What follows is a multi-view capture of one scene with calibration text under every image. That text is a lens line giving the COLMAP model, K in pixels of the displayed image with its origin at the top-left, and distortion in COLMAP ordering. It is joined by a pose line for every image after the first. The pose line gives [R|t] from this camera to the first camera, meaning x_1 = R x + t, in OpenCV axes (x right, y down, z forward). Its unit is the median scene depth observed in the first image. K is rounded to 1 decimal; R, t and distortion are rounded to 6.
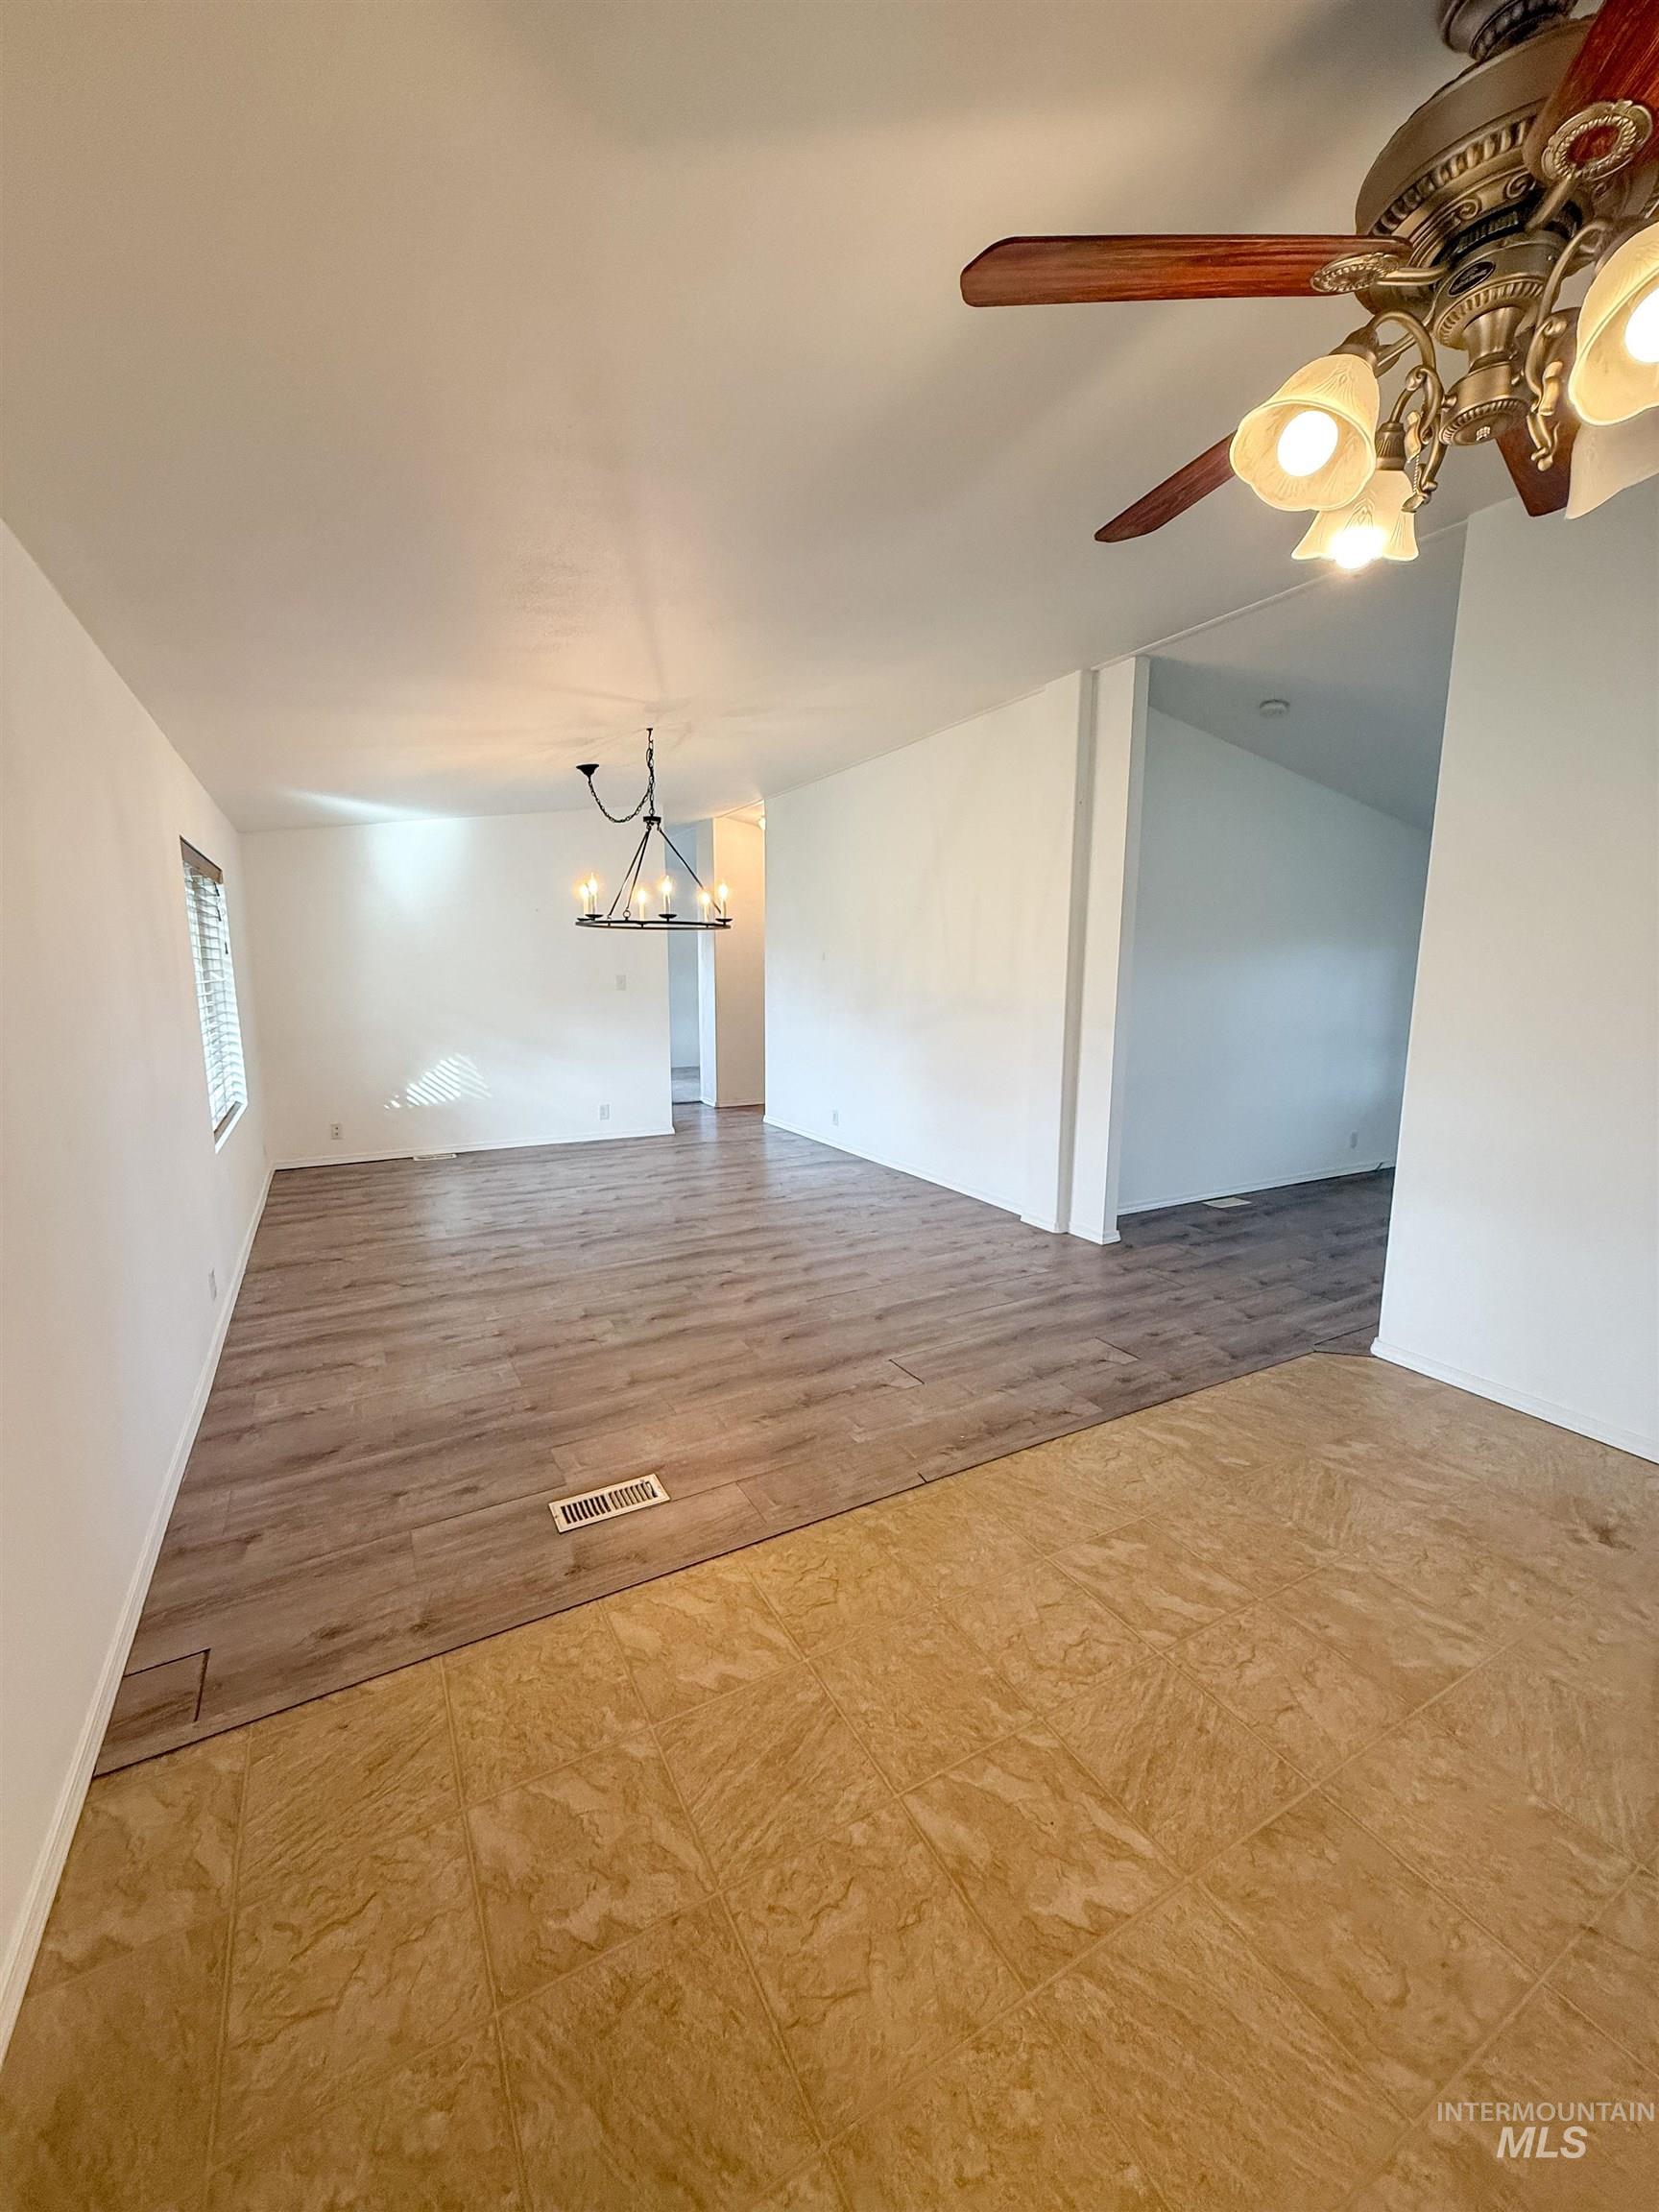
lens RADIAL K [[866.2, 0, 839.7], [0, 866.2, 1099.6], [0, 0, 1]] dist [-0.000120, -0.009964]
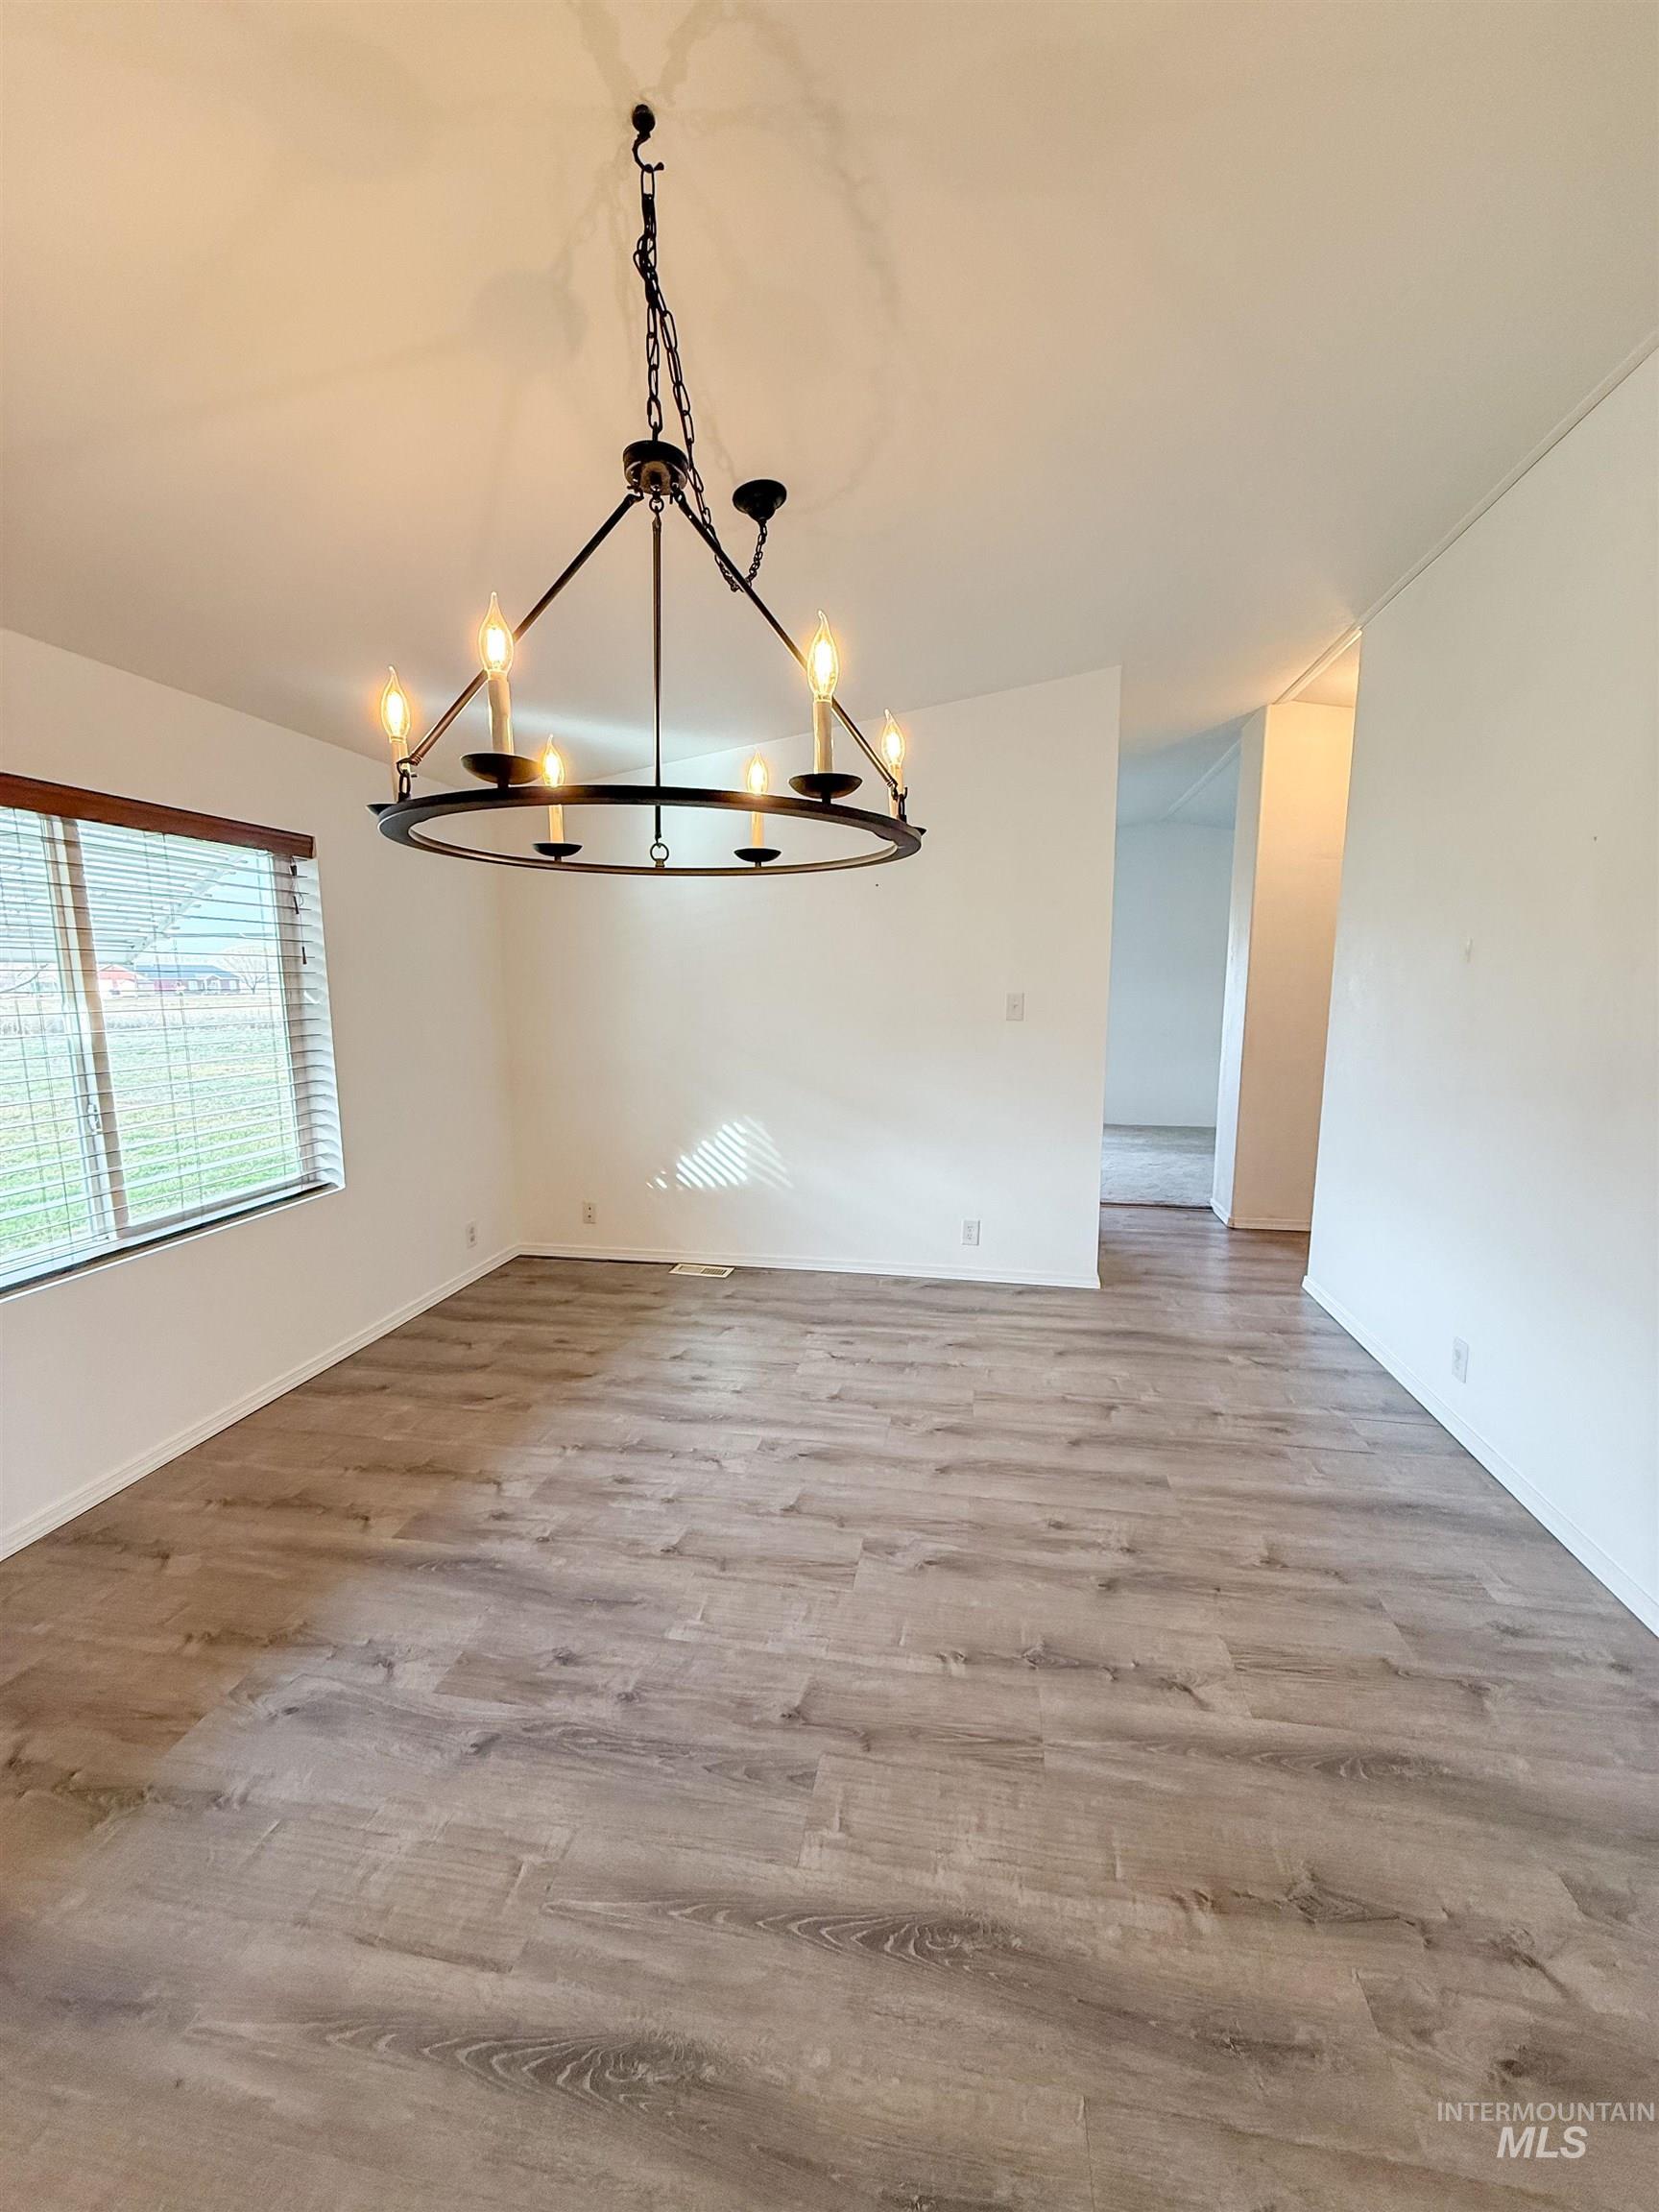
lens RADIAL K [[866.2, 0, 839.7], [0, 866.2, 1099.6], [0, 0, 1]] dist [-0.000120, -0.009964]
pose [[0.765359, 0.089376, -0.637368, 0.026248], [-0.096461, 0.995055, 0.023702, -0.115759], [0.636334, 0.043340, 0.770195, 0.725018]]
